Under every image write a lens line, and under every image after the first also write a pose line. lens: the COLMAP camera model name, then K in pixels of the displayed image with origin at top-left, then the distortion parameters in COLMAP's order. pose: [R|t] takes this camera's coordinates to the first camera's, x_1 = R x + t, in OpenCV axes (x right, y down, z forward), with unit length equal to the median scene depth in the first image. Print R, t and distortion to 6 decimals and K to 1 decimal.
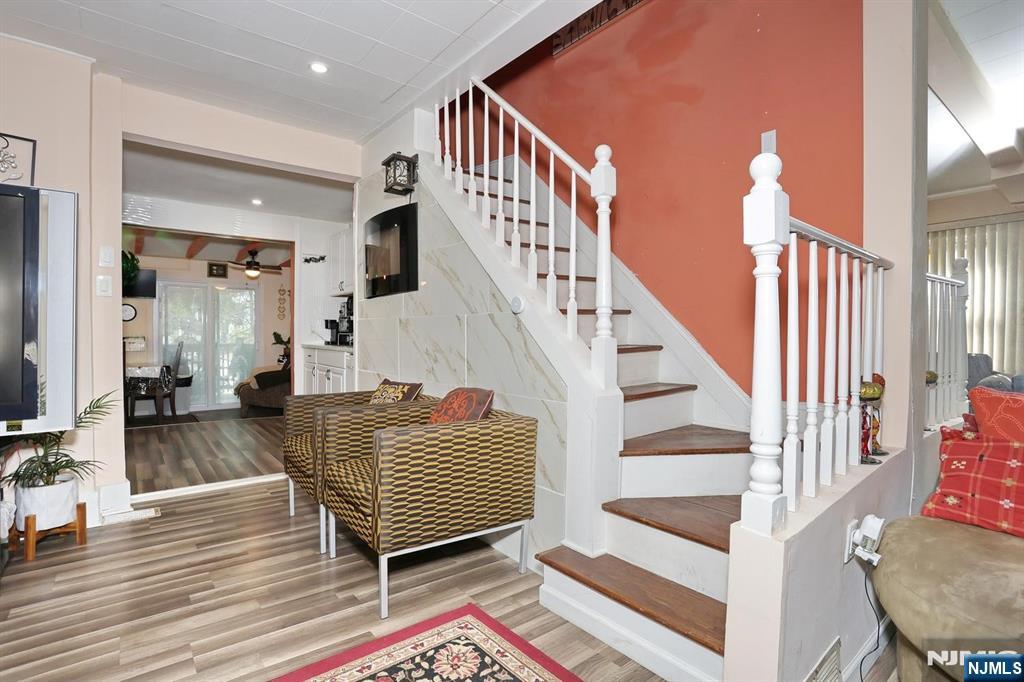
lens RADIAL K [[497.3, 0, 508.8], [0, 497.3, 339.4], [0, 0, 1]] dist [-0.073690, 0.031366]
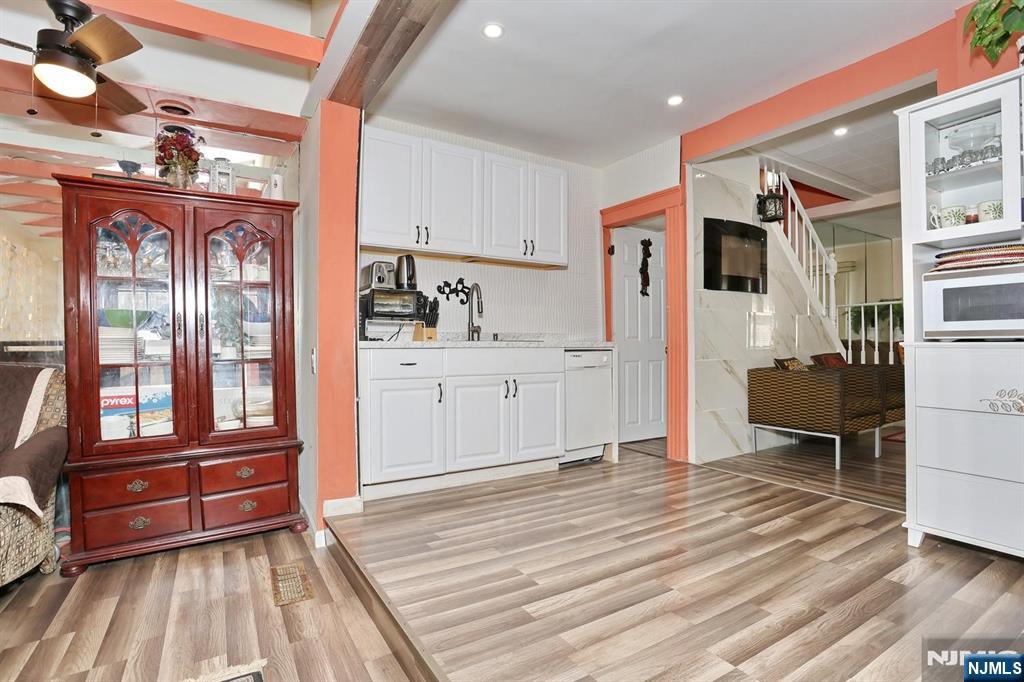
lens RADIAL K [[497.3, 0, 508.8], [0, 497.3, 339.4], [0, 0, 1]] dist [-0.073690, 0.031366]
pose [[0.113489, -0.000129, 0.993539, -1.065630], [0.014763, 0.999890, -0.001556, 0.013580], [-0.993430, 0.014844, 0.113479, 1.023936]]
